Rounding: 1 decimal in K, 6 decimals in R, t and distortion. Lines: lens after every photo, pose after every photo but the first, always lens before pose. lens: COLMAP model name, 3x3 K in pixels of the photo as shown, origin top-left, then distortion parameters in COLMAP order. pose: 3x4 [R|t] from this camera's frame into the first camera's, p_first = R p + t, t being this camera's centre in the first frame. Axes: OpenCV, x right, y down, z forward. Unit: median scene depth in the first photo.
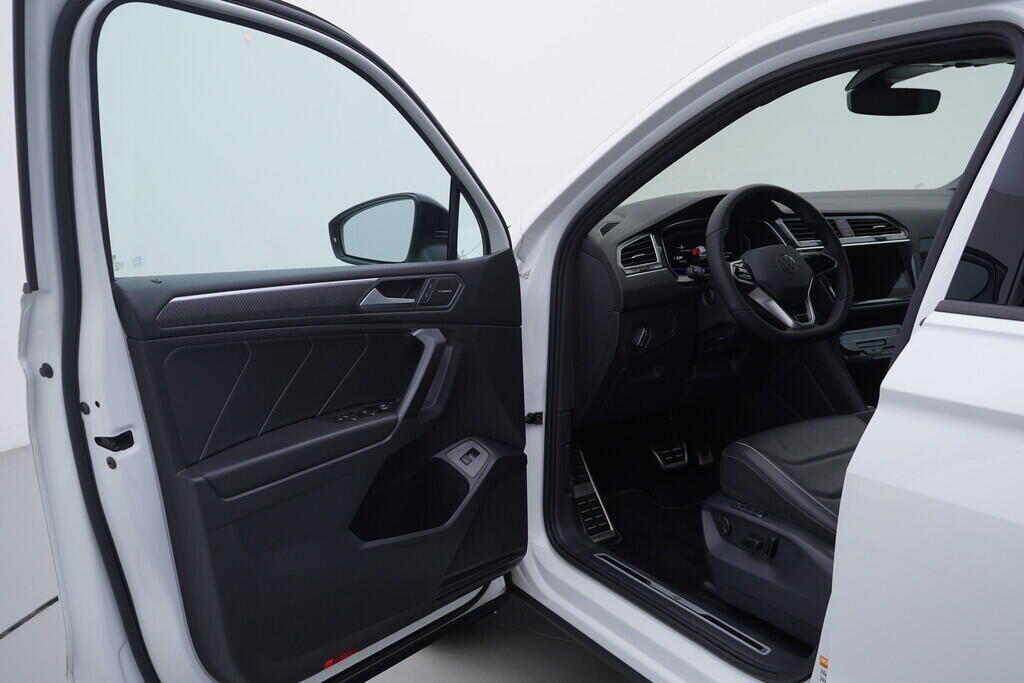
lens RADIAL K [[1099.0, 0, 511.8], [0, 1099.0, 340.5], [0, 0, 1]] dist [0.005835, 0.000000]
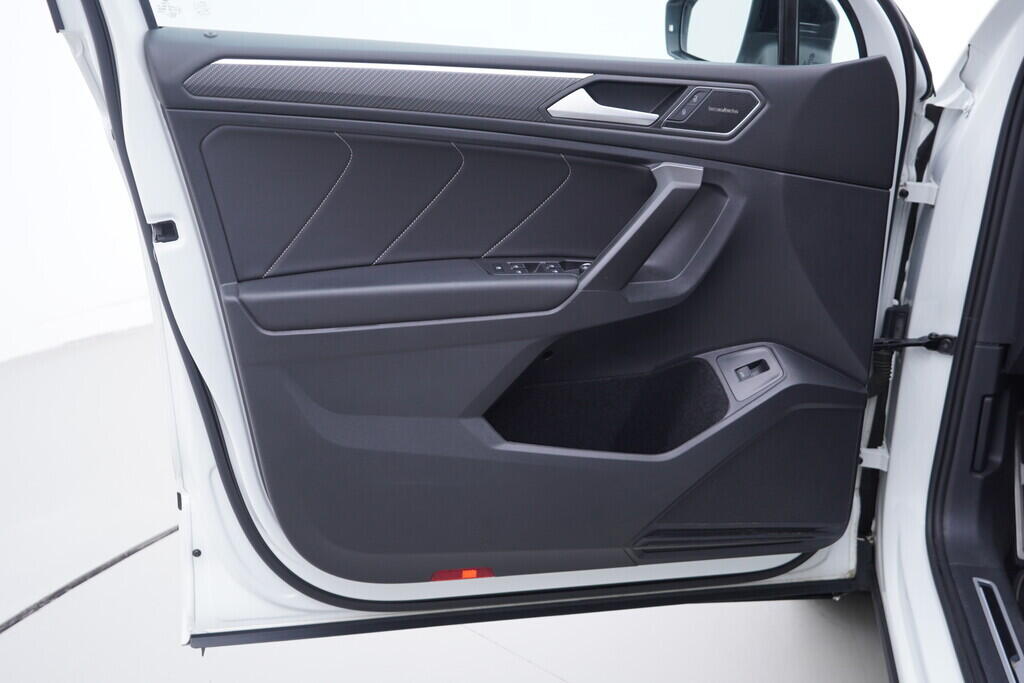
lens RADIAL K [[1099.0, 0, 511.6], [0, 1099.0, 343.7], [0, 0, 1]] dist [0.005835, 0.000000]
pose [[0.719866, 0.257434, -0.644608, 0.313954], [-0.148877, 0.964331, 0.218862, -0.037647], [0.677959, -0.061584, 0.732516, 0.463716]]
